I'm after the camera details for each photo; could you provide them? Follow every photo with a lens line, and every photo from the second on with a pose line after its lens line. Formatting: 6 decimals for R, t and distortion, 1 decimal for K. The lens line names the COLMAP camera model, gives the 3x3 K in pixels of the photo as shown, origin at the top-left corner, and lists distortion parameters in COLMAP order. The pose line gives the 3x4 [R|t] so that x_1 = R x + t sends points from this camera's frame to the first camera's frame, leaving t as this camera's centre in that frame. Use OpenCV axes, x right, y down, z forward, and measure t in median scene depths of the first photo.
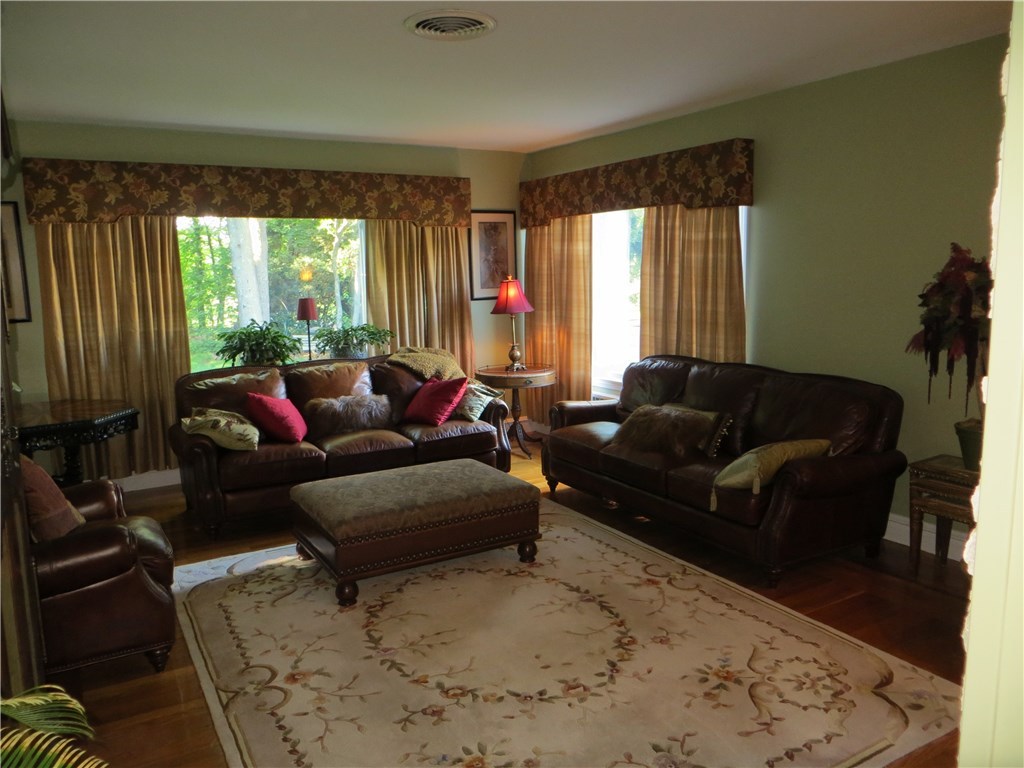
lens RADIAL K [[763.7, 0, 516.5], [0, 763.7, 377.6], [0, 0, 1]] dist [-0.022914, 0.002214]
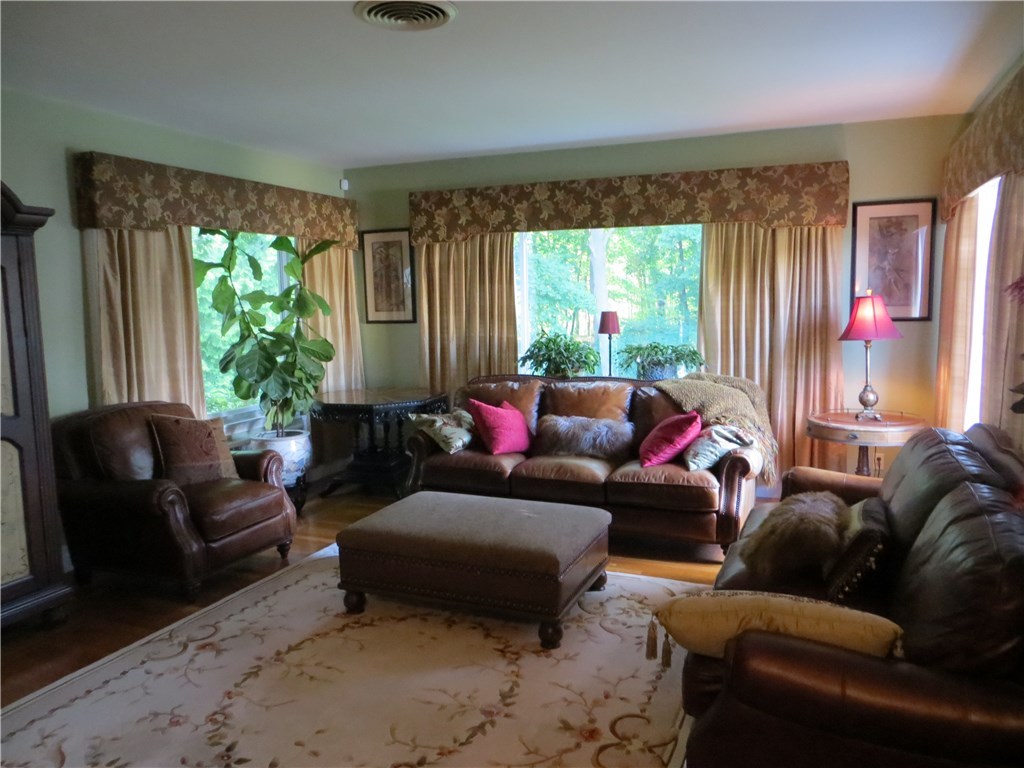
lens RADIAL K [[763.7, 0, 515.1], [0, 763.7, 390.7], [0, 0, 1]] dist [-0.022914, 0.002214]
pose [[0.602375, 0.118169, -0.789418, 0.452792], [-0.101791, 0.992279, 0.070863, -0.064578], [0.791696, 0.037669, 0.609753, 0.343190]]
